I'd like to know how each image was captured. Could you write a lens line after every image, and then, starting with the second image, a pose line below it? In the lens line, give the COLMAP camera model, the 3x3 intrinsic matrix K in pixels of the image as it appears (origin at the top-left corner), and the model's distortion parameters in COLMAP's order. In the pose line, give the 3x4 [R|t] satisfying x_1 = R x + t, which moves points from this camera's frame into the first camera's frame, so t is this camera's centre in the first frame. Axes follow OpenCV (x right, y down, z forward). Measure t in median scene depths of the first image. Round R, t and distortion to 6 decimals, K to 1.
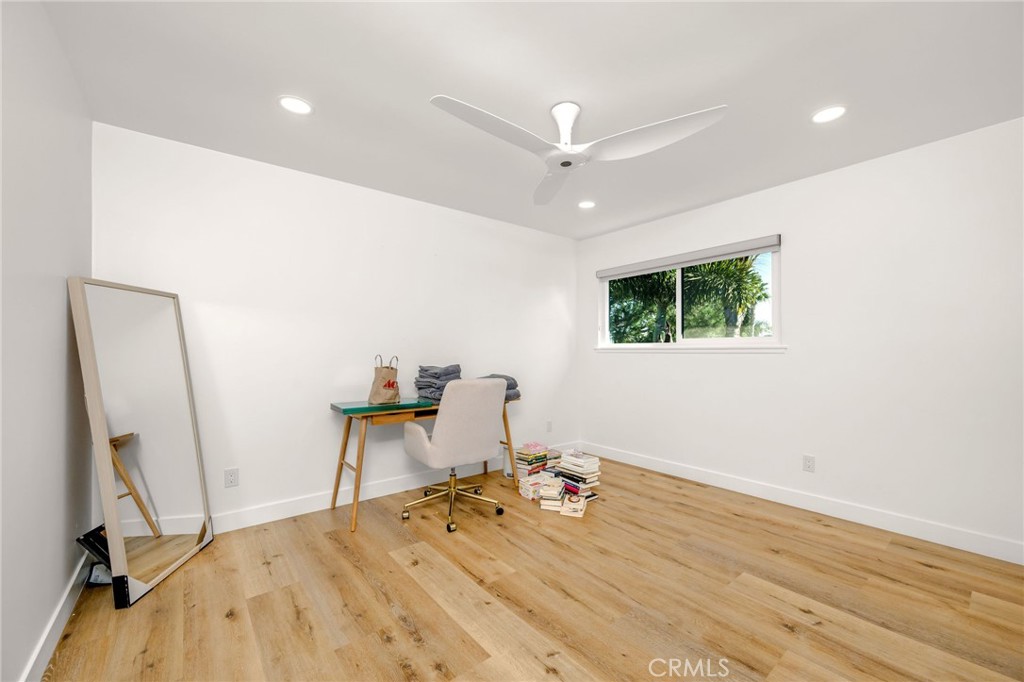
lens RADIAL K [[404.7, 0, 511.9], [0, 404.7, 344.2], [0, 0, 1]] dist [0.003985, -0.000021]
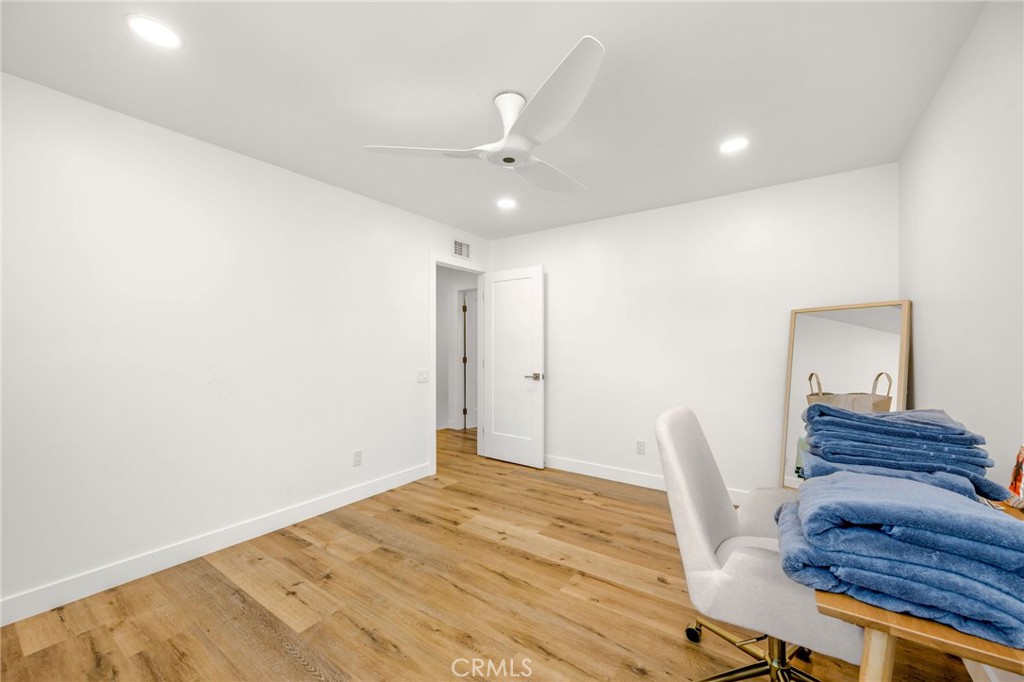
lens RADIAL K [[404.7, 0, 511.8], [0, 404.7, 344.7], [0, 0, 1]] dist [0.003985, -0.000021]
pose [[-0.960304, -0.002230, -0.278947, 0.441451], [0.002488, 0.999860, -0.016558, -0.003310], [0.278945, -0.016595, -0.960164, 2.171311]]
